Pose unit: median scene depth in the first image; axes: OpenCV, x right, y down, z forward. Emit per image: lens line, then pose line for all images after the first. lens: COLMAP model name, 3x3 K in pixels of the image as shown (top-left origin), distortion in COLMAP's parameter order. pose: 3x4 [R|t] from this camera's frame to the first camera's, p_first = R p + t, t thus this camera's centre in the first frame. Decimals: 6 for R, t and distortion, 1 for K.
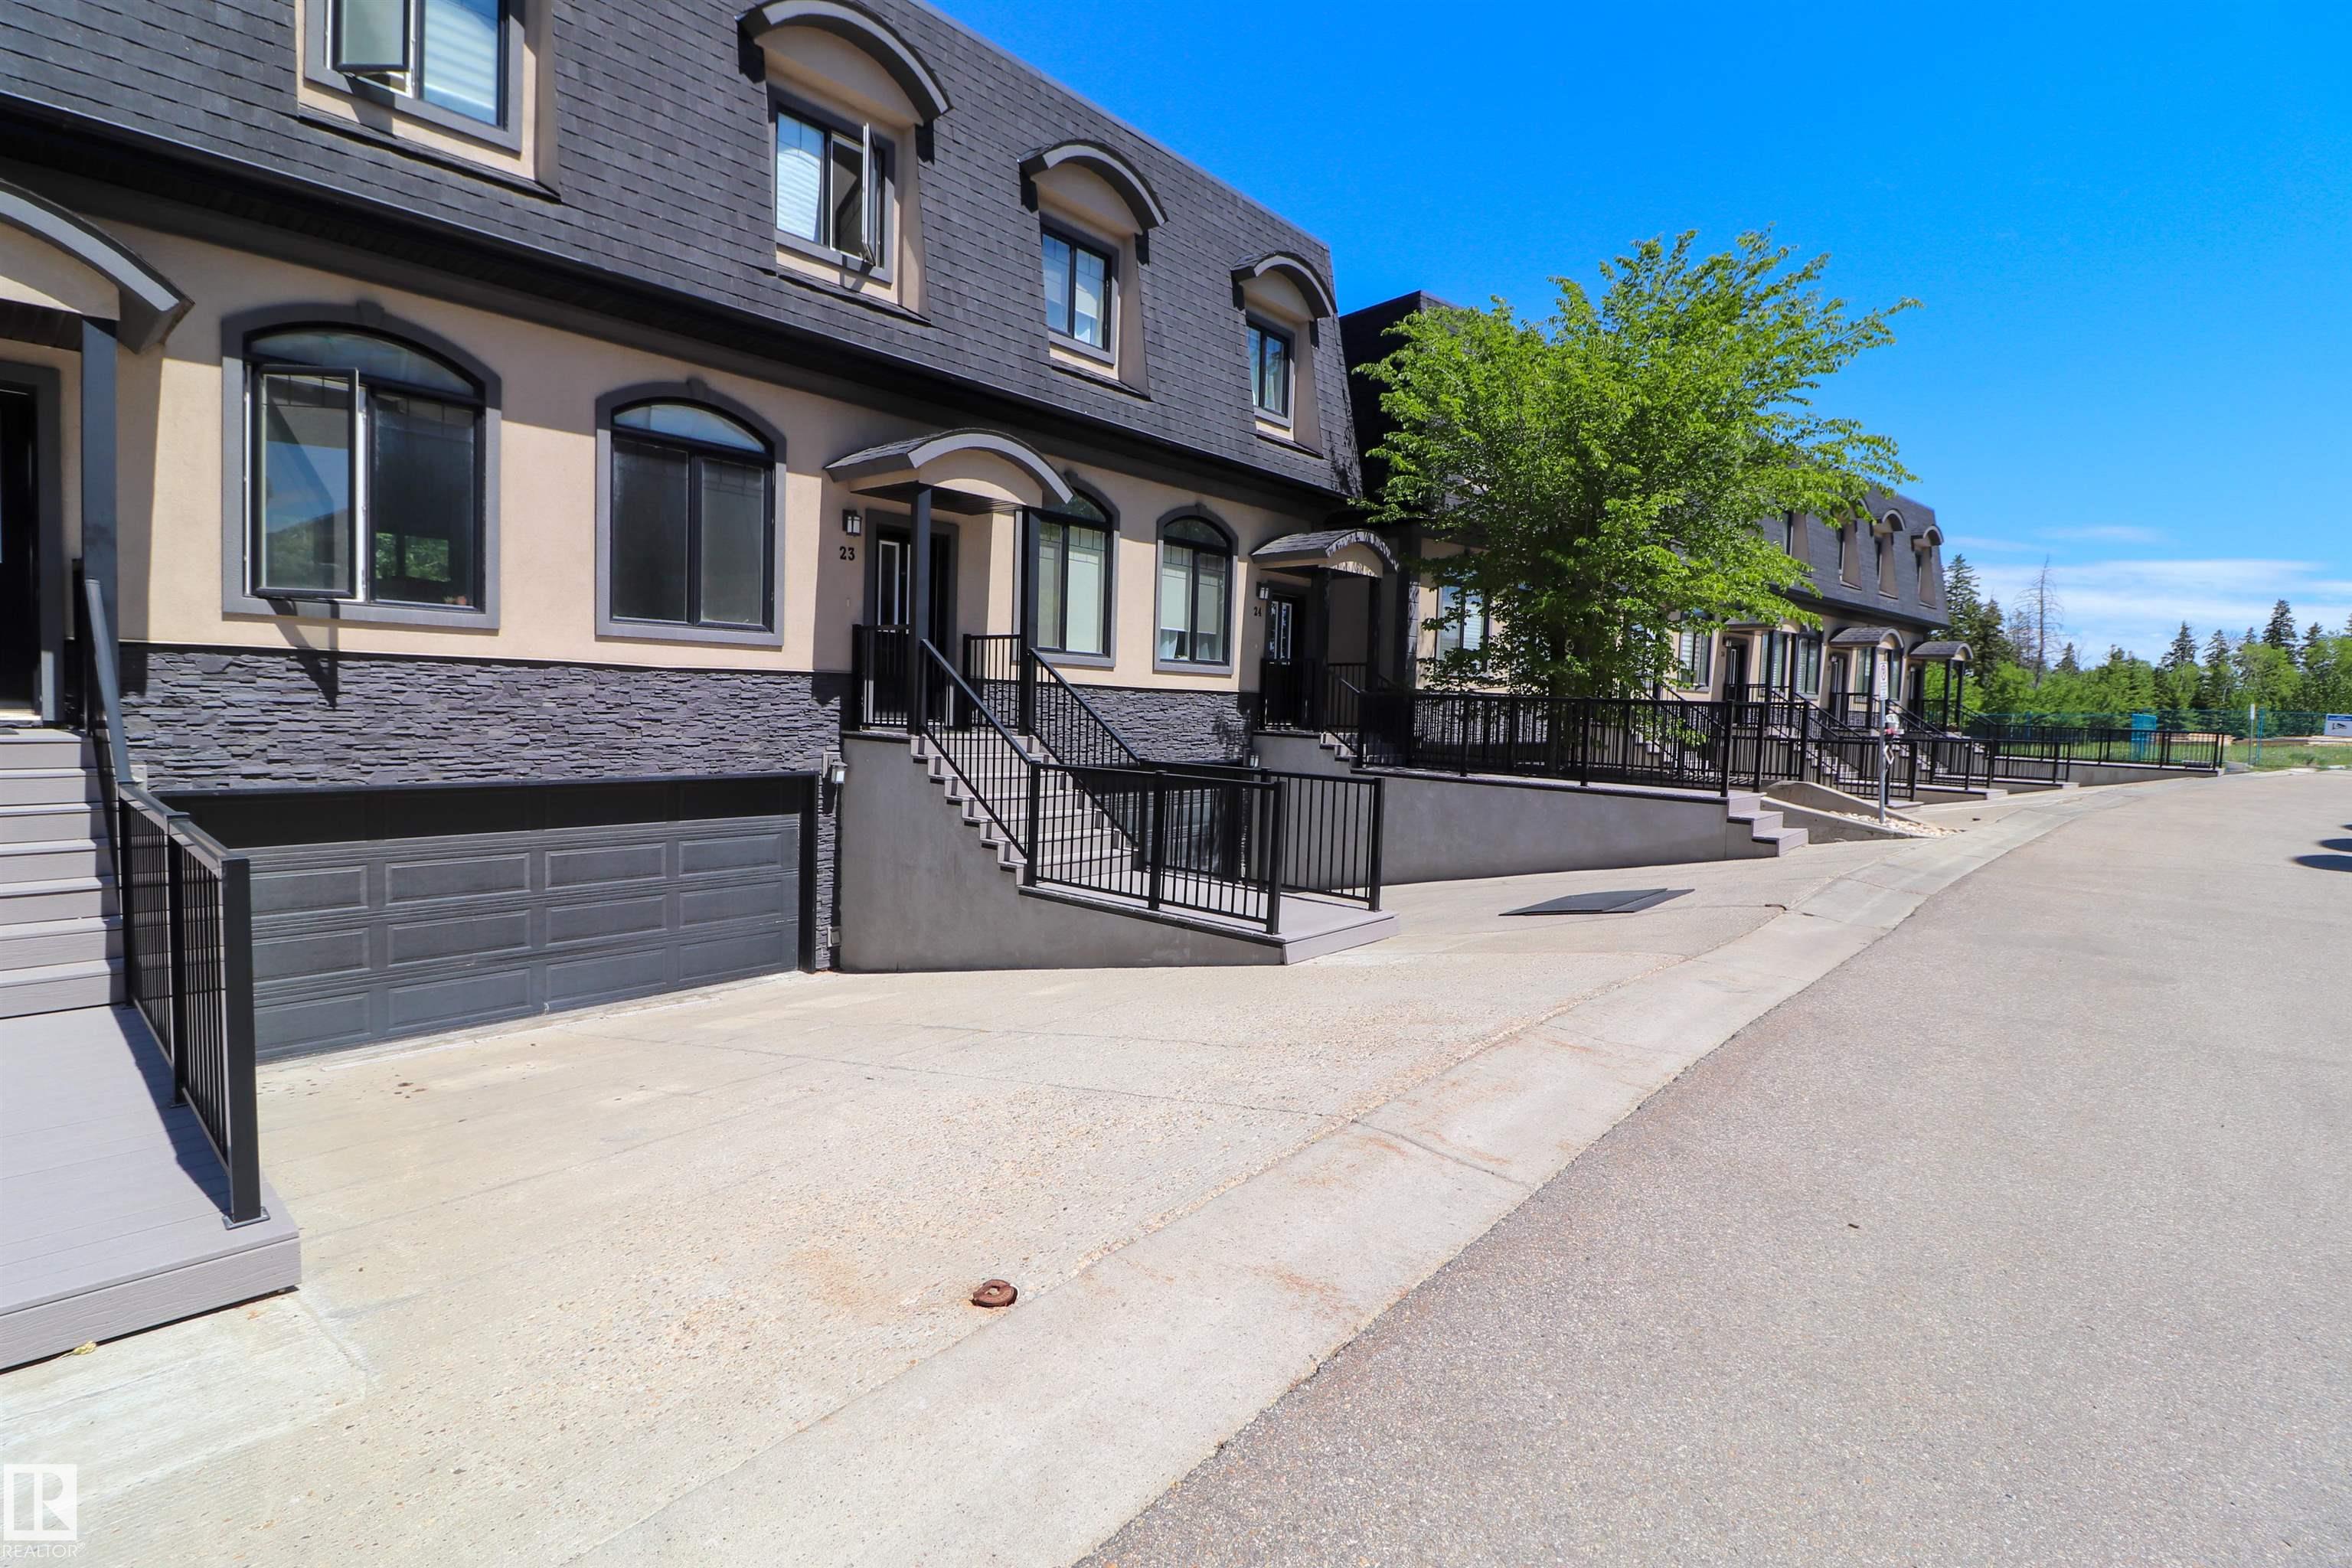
lens RADIAL K [[1085.0, 0, 1177.3], [0, 1085.0, 782.7], [0, 0, 1]] dist [-0.002512, -0.010983]
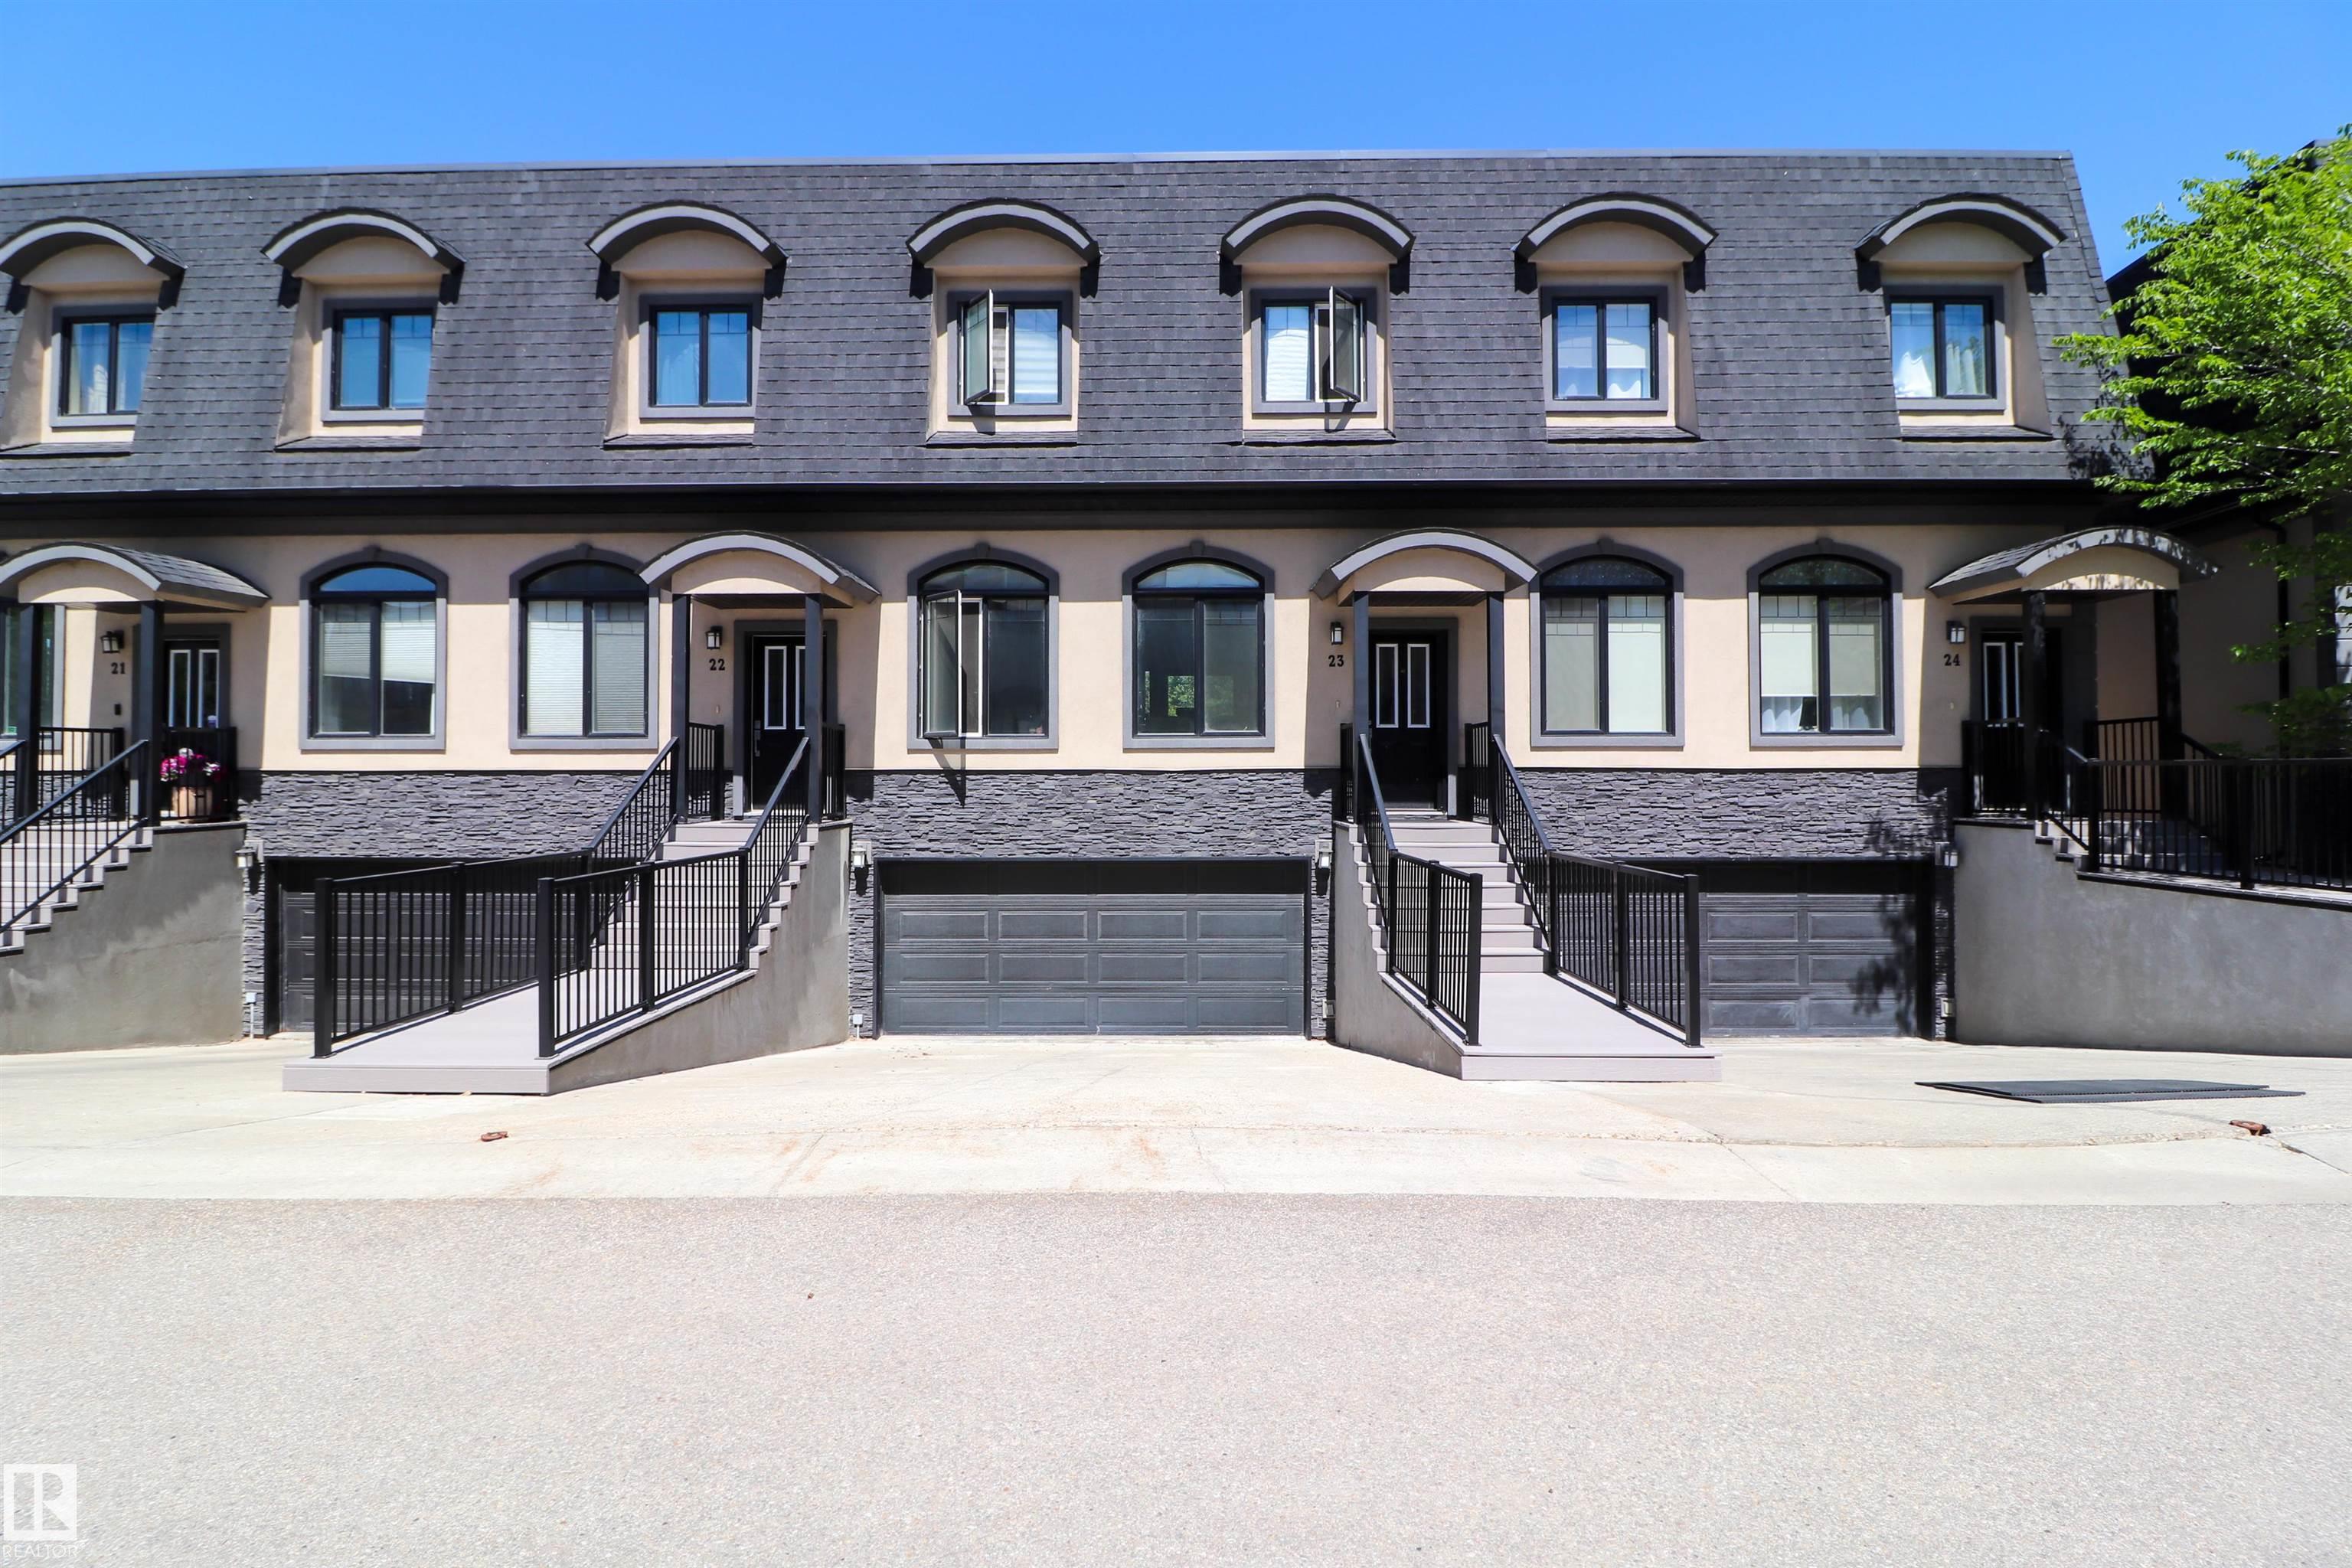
lens RADIAL K [[1085.0, 0, 1133.0], [0, 1085.0, 781.2], [0, 0, 1]] dist [-0.002512, -0.010983]
pose [[0.646191, -0.032232, -0.762495, 0.413598], [-0.033762, 0.996922, -0.070753, -0.002864], [0.762429, 0.071464, 0.643114, 0.138468]]
